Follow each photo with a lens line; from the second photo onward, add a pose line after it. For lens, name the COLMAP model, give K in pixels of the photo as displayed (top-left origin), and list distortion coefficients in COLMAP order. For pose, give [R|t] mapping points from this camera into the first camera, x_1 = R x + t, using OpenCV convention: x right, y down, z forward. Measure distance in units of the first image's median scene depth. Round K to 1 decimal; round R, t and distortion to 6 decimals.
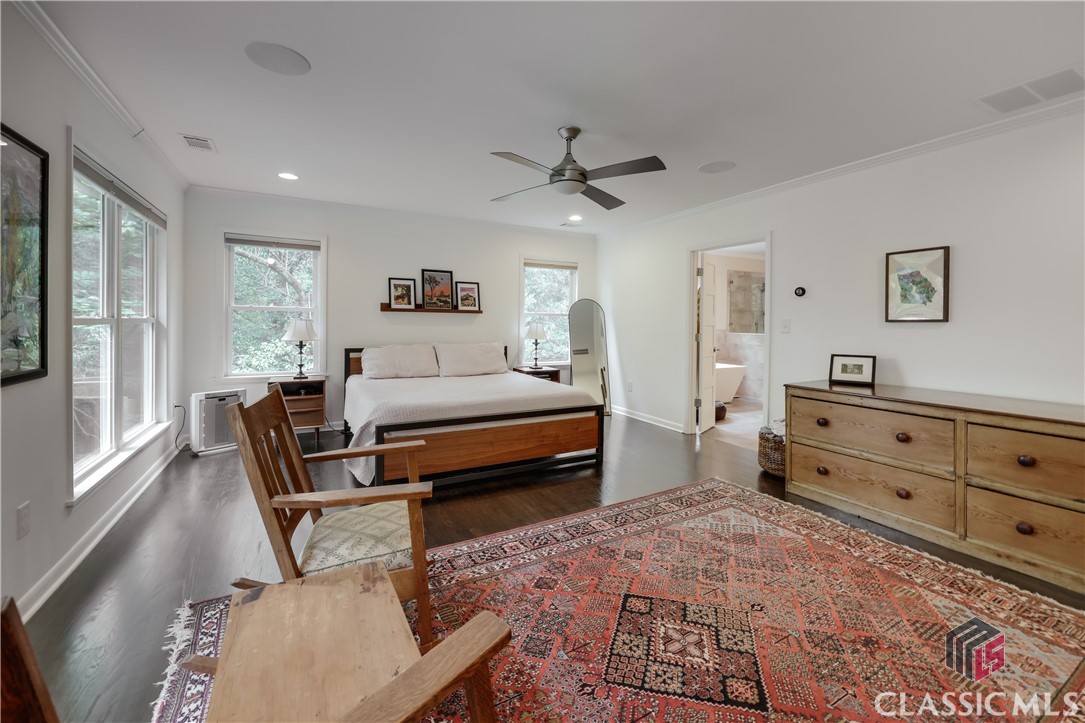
lens RADIAL K [[459.0, 0, 546.8], [0, 459.0, 327.7], [0, 0, 1]] dist [-0.000812, -0.000084]
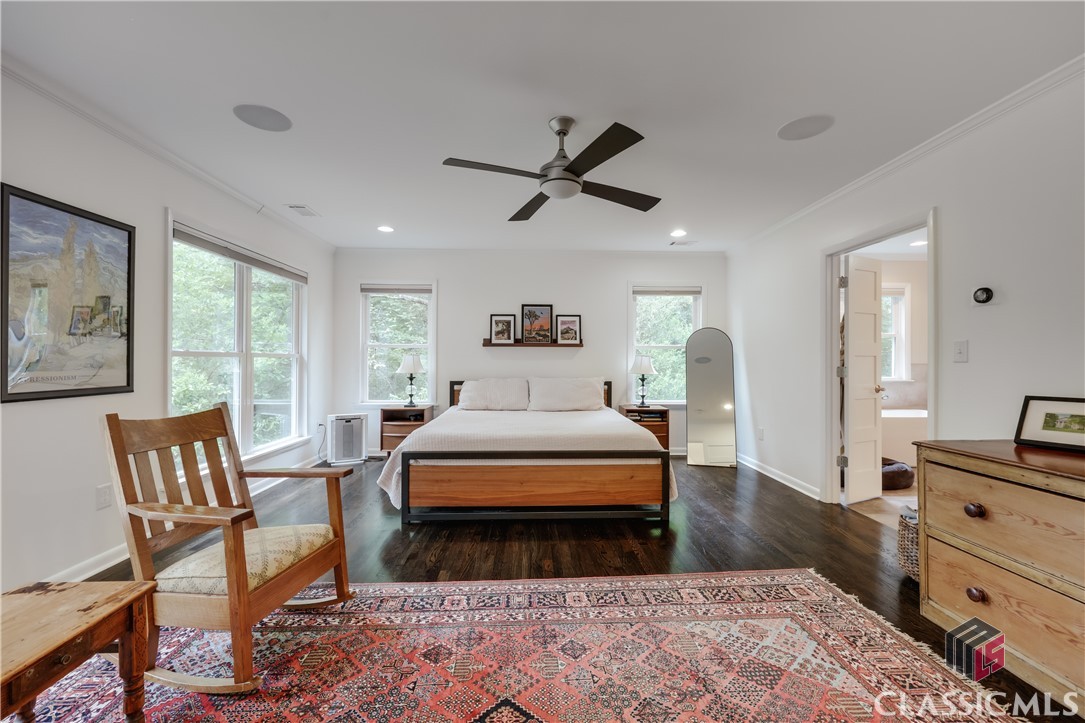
lens RADIAL K [[447.5, 0, 542.5], [0, 447.5, 361.5], [0, 0, 1]] dist [-0.000008, -0.000086]
pose [[0.889529, -0.008779, -0.456795, 0.263139], [0.001691, 0.999872, -0.015922, 0.017557], [0.456876, 0.013391, 0.889430, 0.170141]]
